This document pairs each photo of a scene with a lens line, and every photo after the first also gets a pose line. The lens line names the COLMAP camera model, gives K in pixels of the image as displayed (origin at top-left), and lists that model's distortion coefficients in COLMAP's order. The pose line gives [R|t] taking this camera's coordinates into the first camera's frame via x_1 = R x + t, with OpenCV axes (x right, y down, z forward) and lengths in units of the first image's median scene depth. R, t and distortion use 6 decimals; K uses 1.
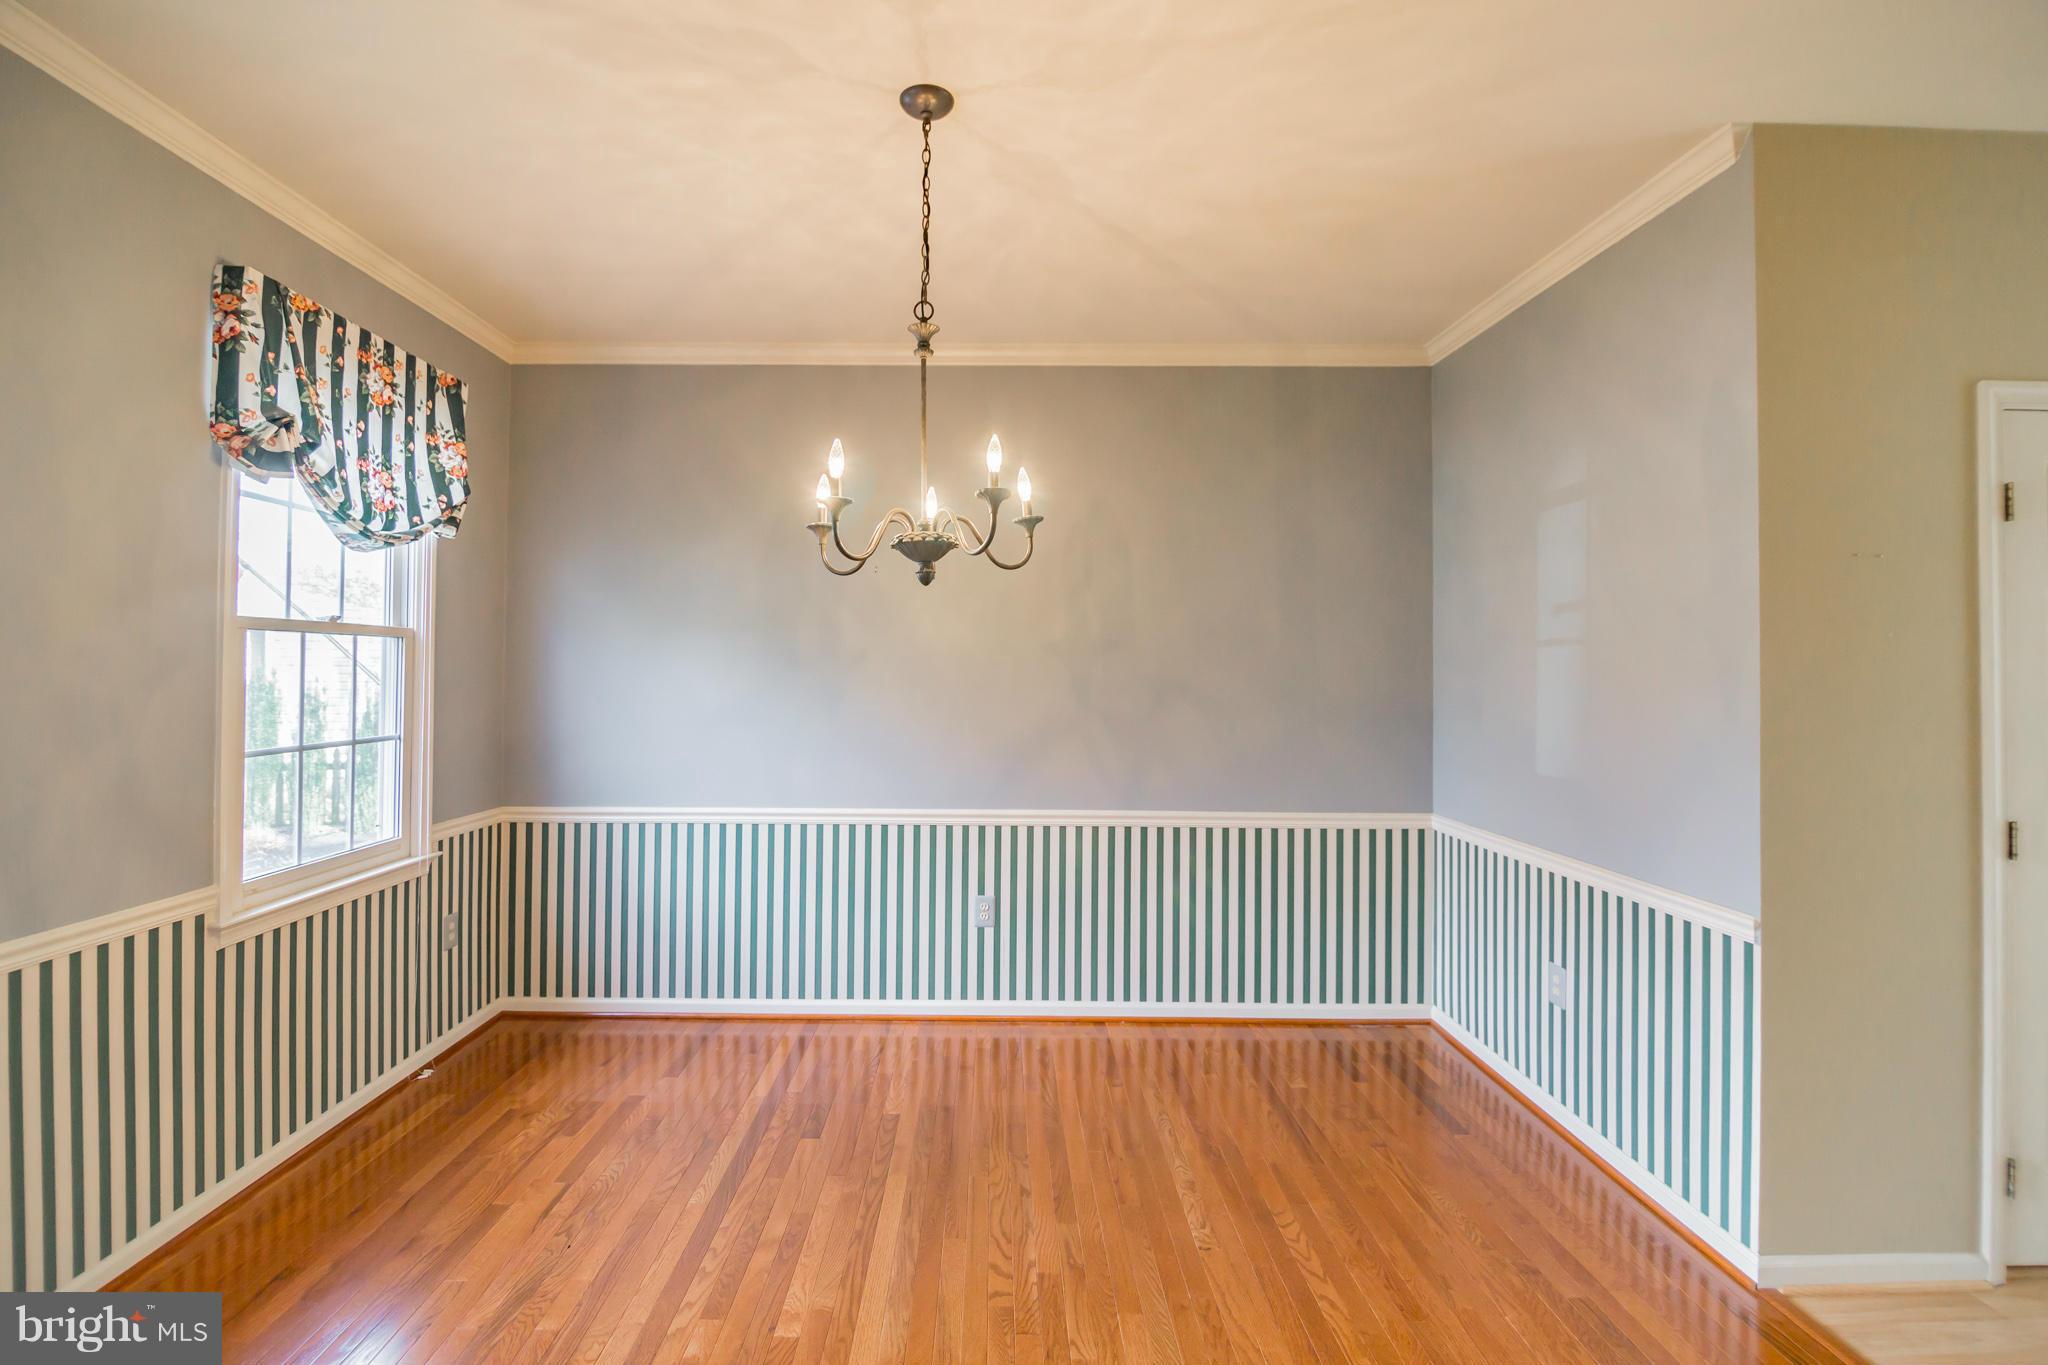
lens RADIAL K [[933.2, 0, 992.8], [0, 933.2, 663.9], [0, 0, 1]] dist [-0.003131, -0.000455]
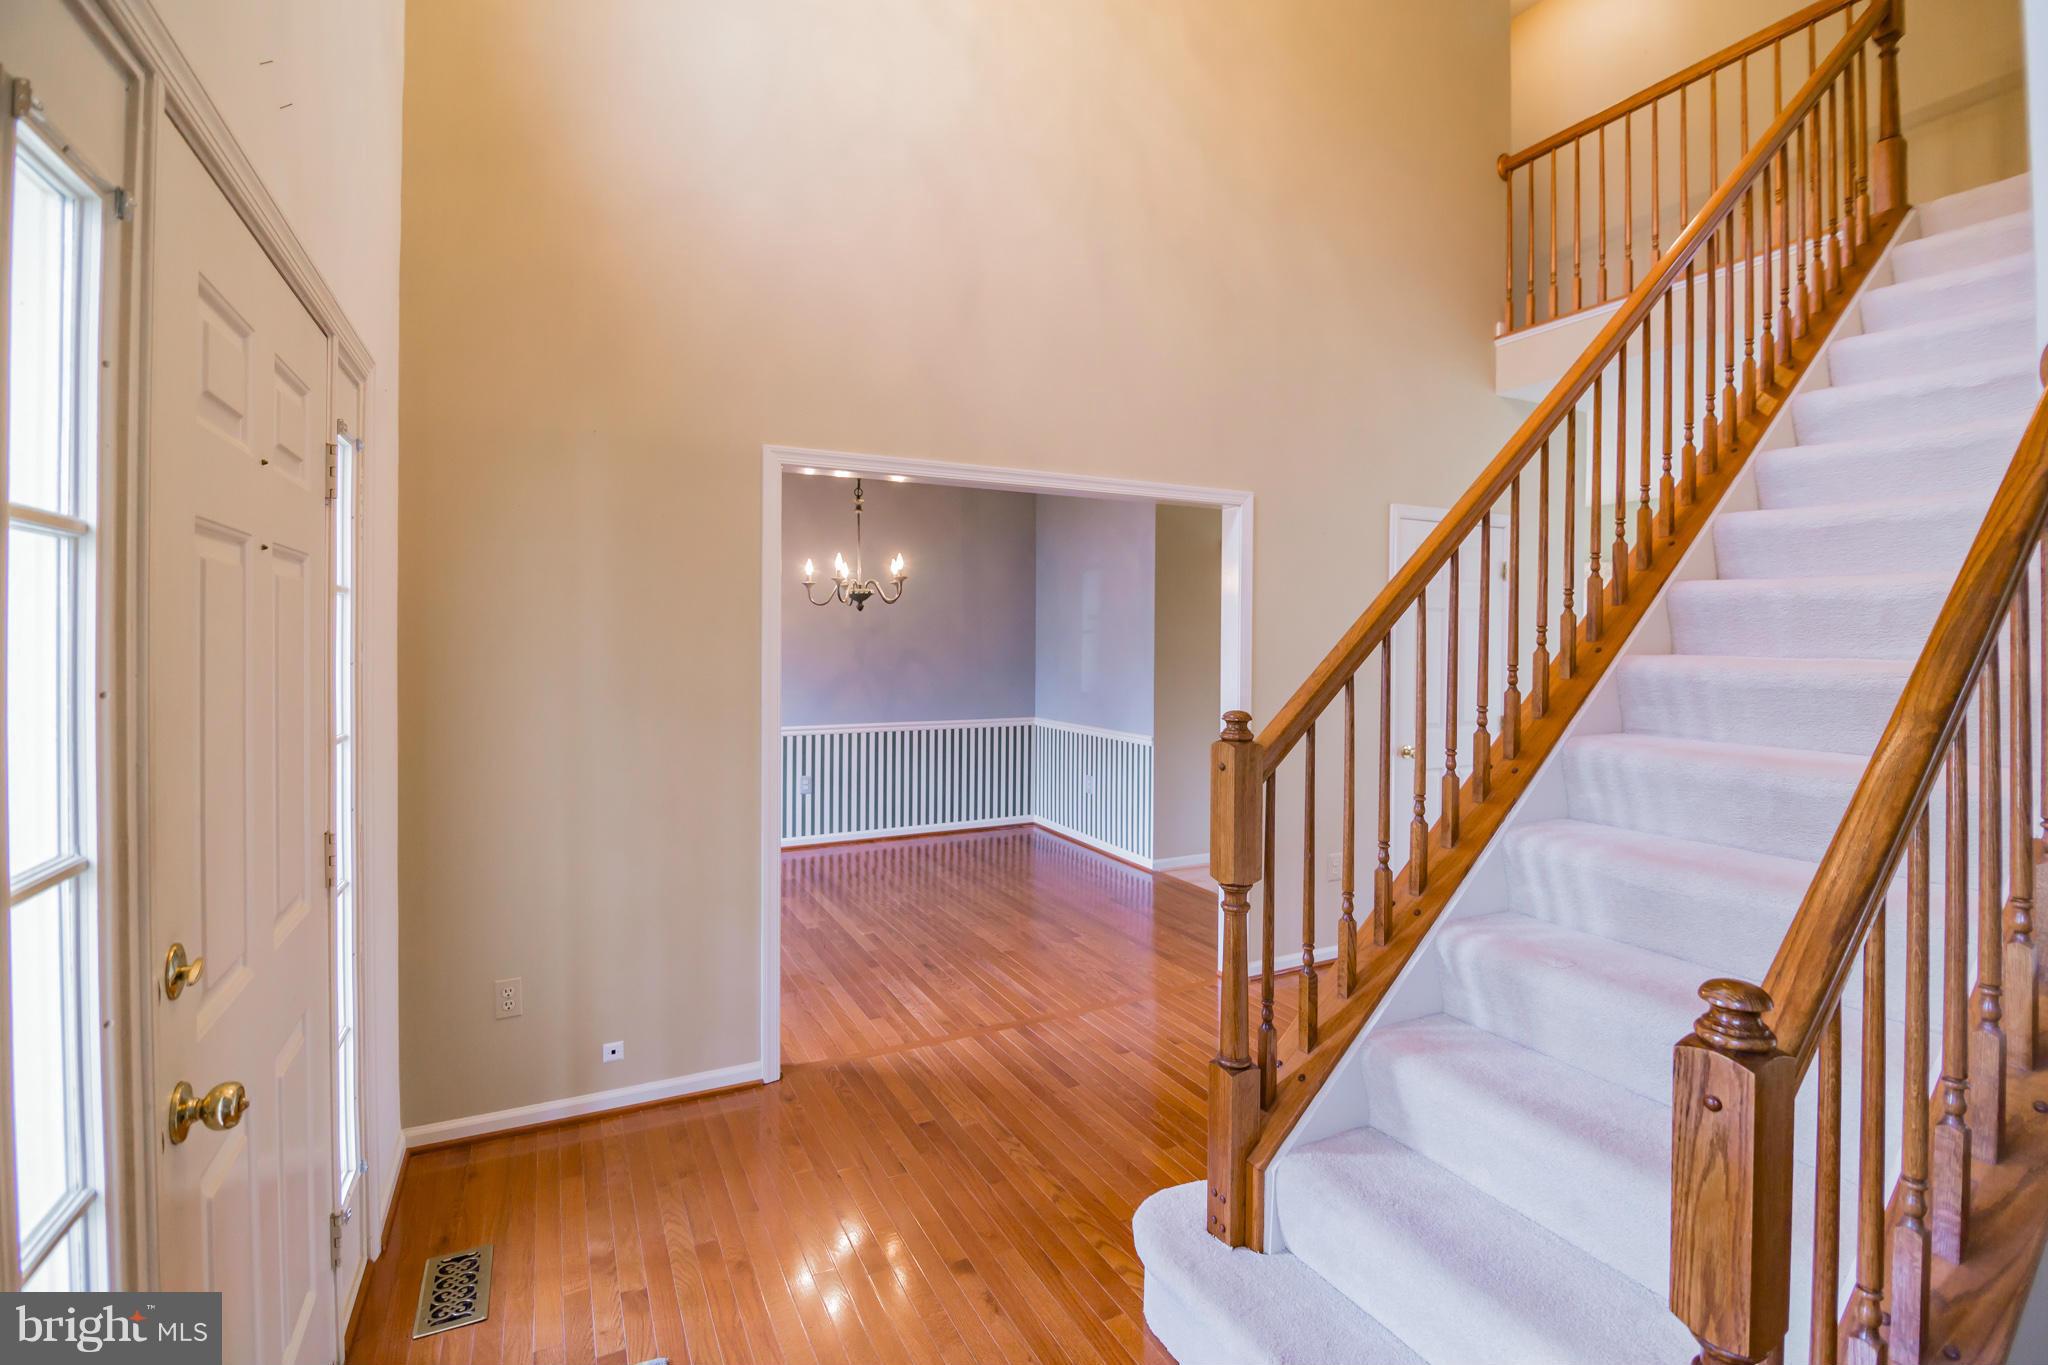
lens RADIAL K [[921.9, 0, 1044.5], [0, 921.9, 647.4], [0, 0, 1]] dist [-0.016814, -0.000146]
pose [[0.879556, -0.006609, 0.475749, -0.533922], [-0.000401, 0.999893, 0.014631, -0.018749], [-0.475795, -0.013060, 0.879459, -0.882607]]
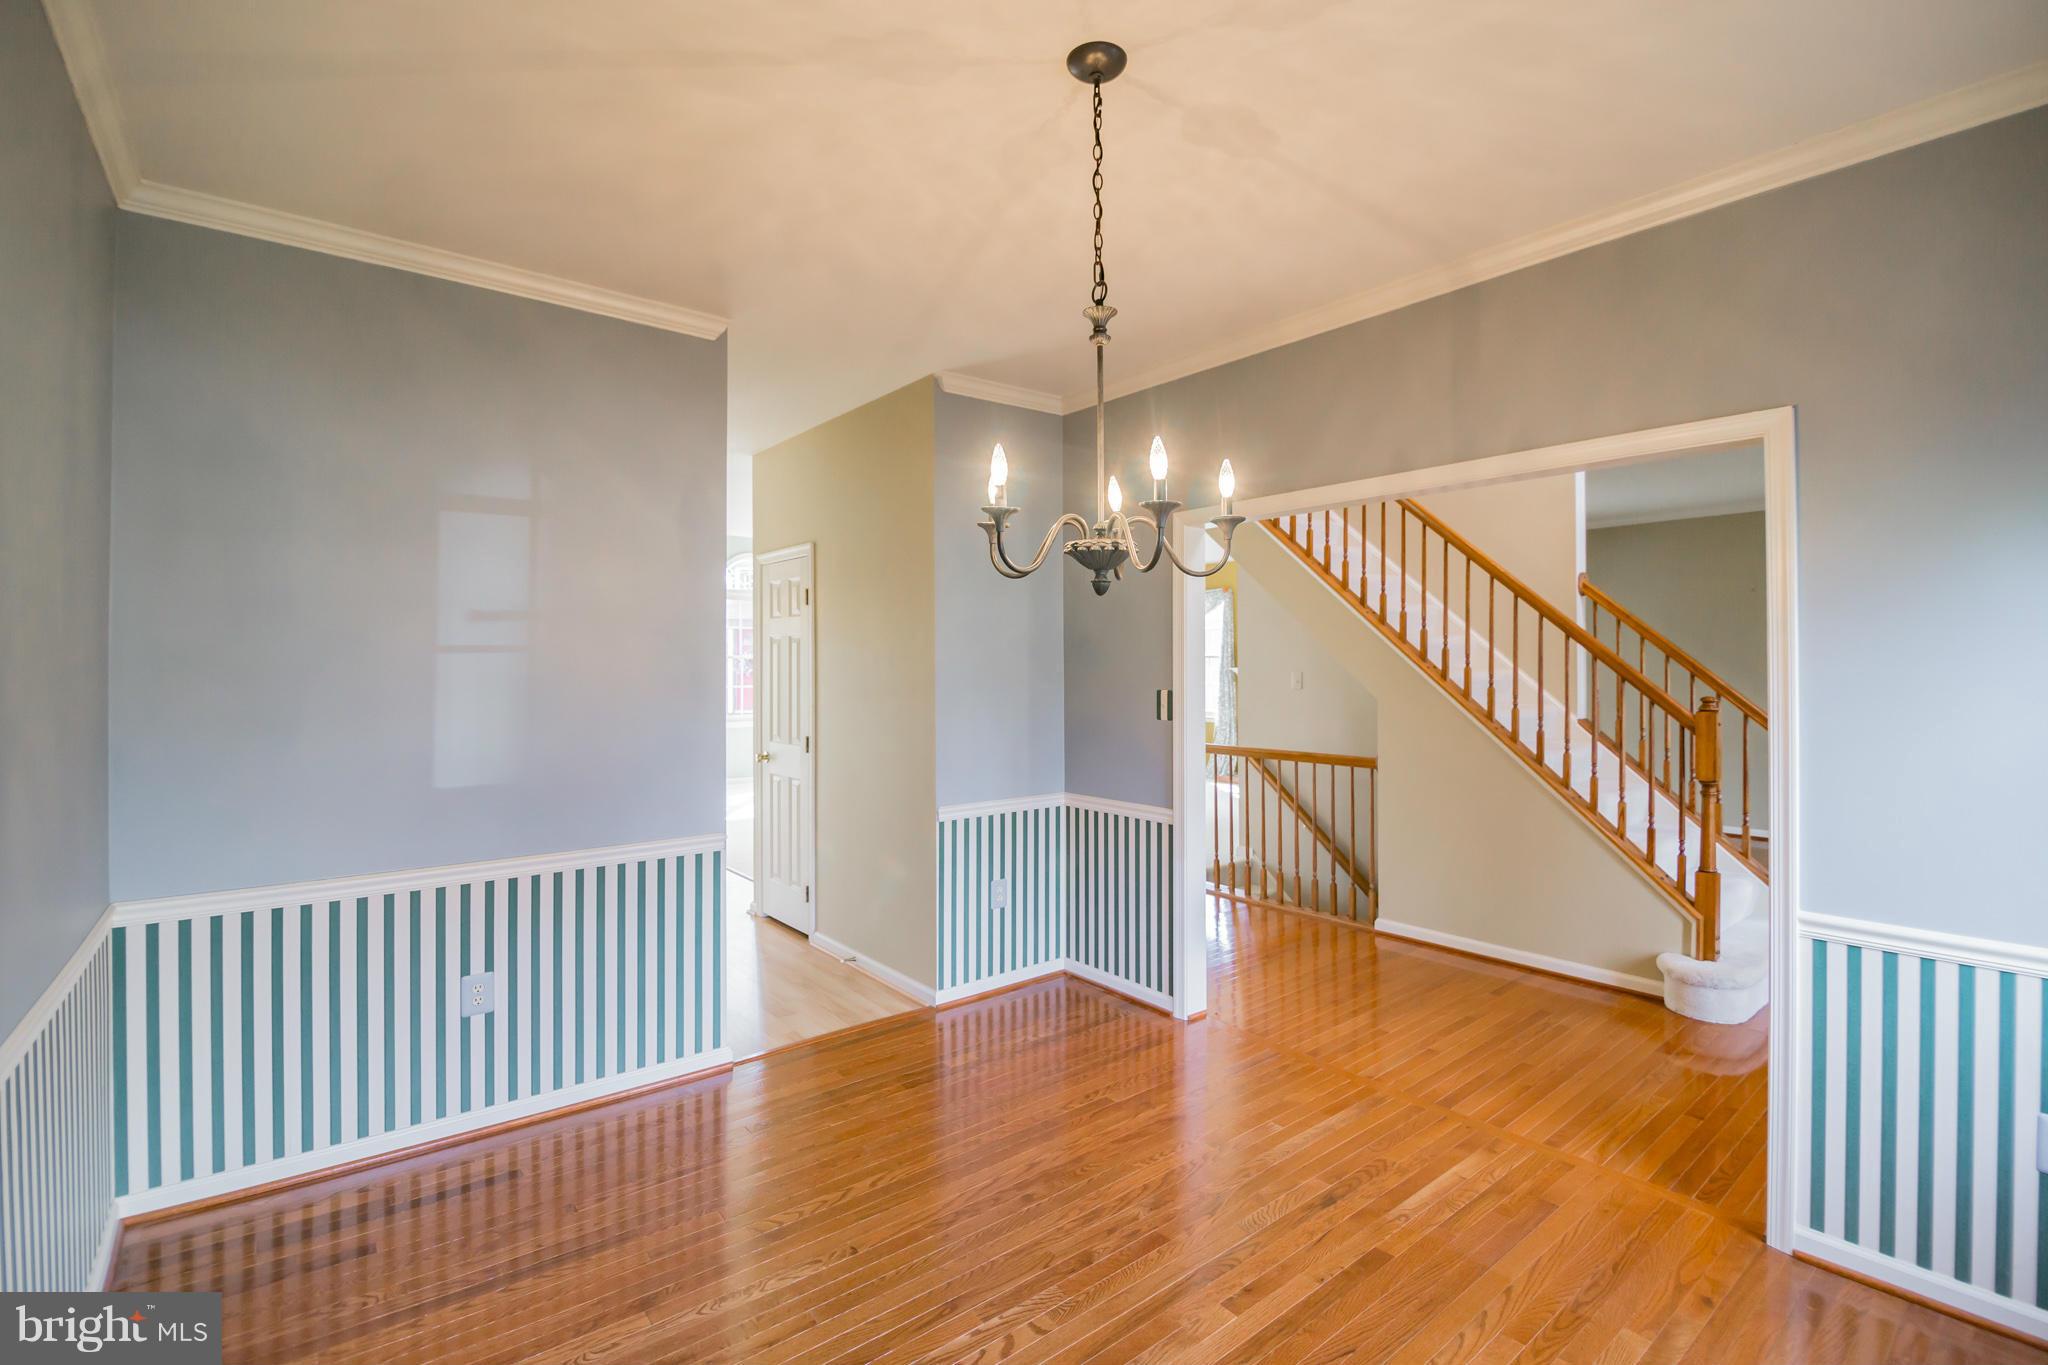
lens RADIAL K [[921.9, 0, 1044.5], [0, 921.9, 647.4], [0, 0, 1]] dist [-0.016814, -0.000146]
pose [[-0.632660, 0.006053, 0.774406, -0.518440], [-0.001621, 0.999957, -0.009141, -0.016961], [-0.774428, -0.007039, -0.632623, 1.124614]]
